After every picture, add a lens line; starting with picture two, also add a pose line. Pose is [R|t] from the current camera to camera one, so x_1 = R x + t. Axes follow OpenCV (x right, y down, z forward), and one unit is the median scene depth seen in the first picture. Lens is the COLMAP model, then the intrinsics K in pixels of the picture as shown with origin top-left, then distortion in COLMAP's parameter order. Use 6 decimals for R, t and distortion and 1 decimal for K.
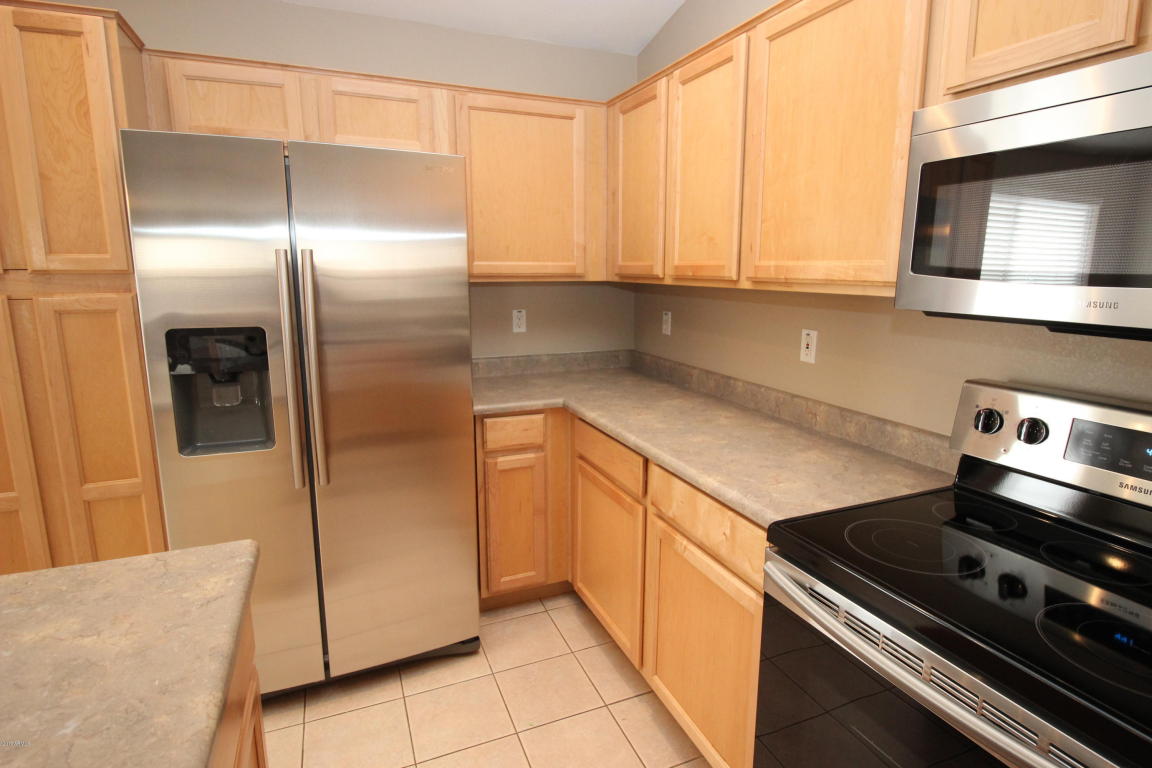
lens RADIAL K [[608.6, 0, 596.6], [0, 608.6, 376.4], [0, 0, 1]] dist [0.000098, -0.009331]
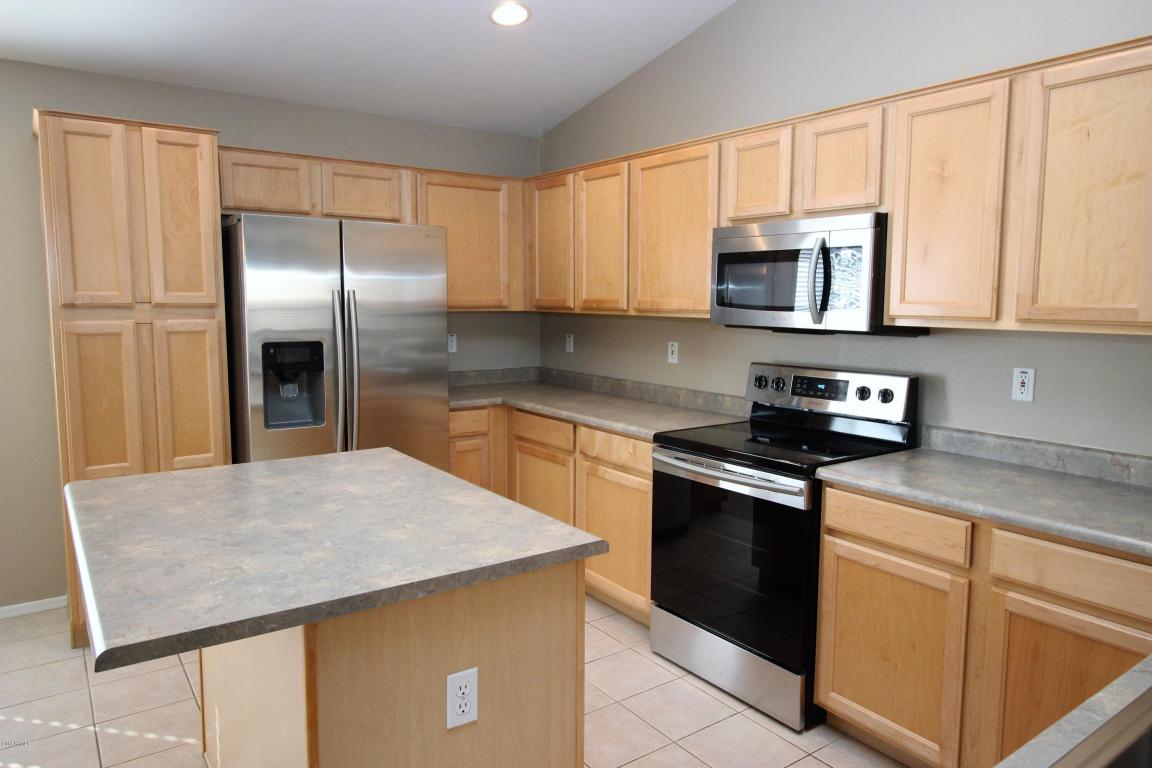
lens RADIAL K [[759.2, 0, 597.8], [0, 759.2, 374.2], [0, 0, 1]] dist [0.006508, -0.007474]
pose [[0.975678, -0.020571, 0.218242, -0.255313], [0.036649, 0.996882, -0.069882, 0.131997], [-0.216124, 0.076181, 0.973389, -0.818180]]
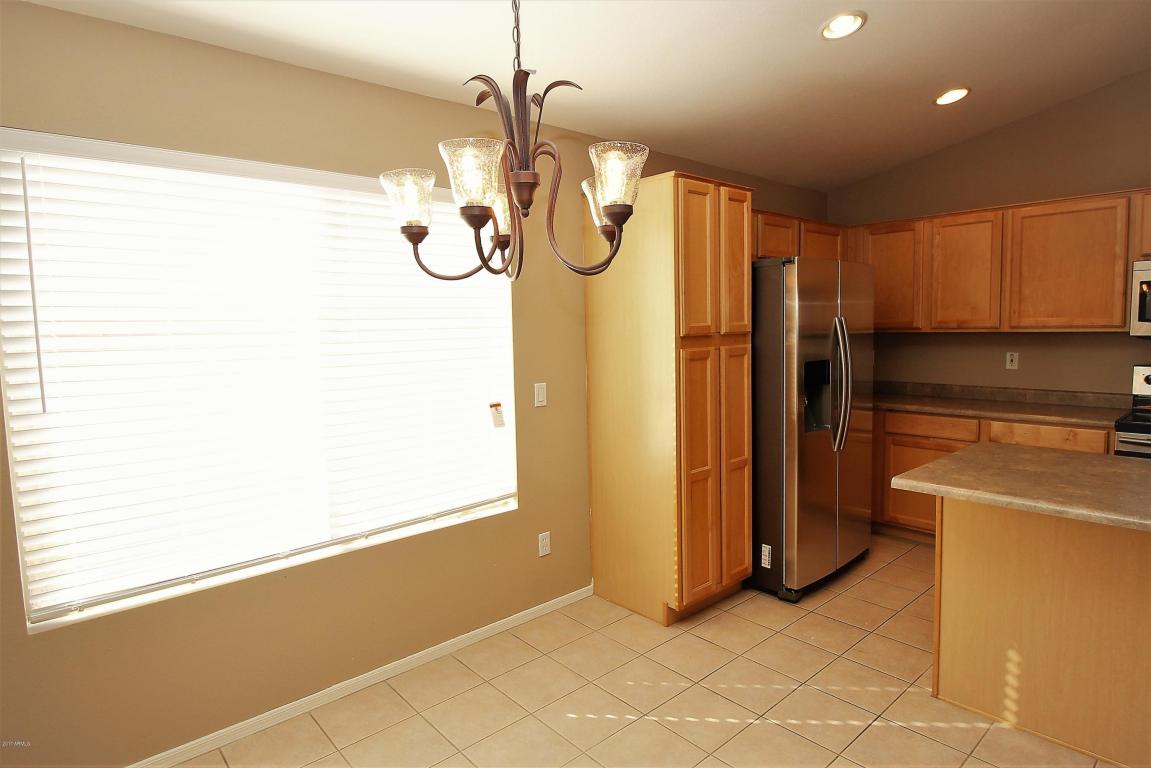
lens RADIAL K [[635.0, 0, 587.7], [0, 635.0, 372.7], [0, 0, 1]] dist [-0.021201, -0.002971]
pose [[0.951192, -0.050193, 0.304491, -1.561482], [0.081112, 0.992656, -0.089752, 0.058382], [-0.297750, 0.110069, 0.948277, -0.490780]]
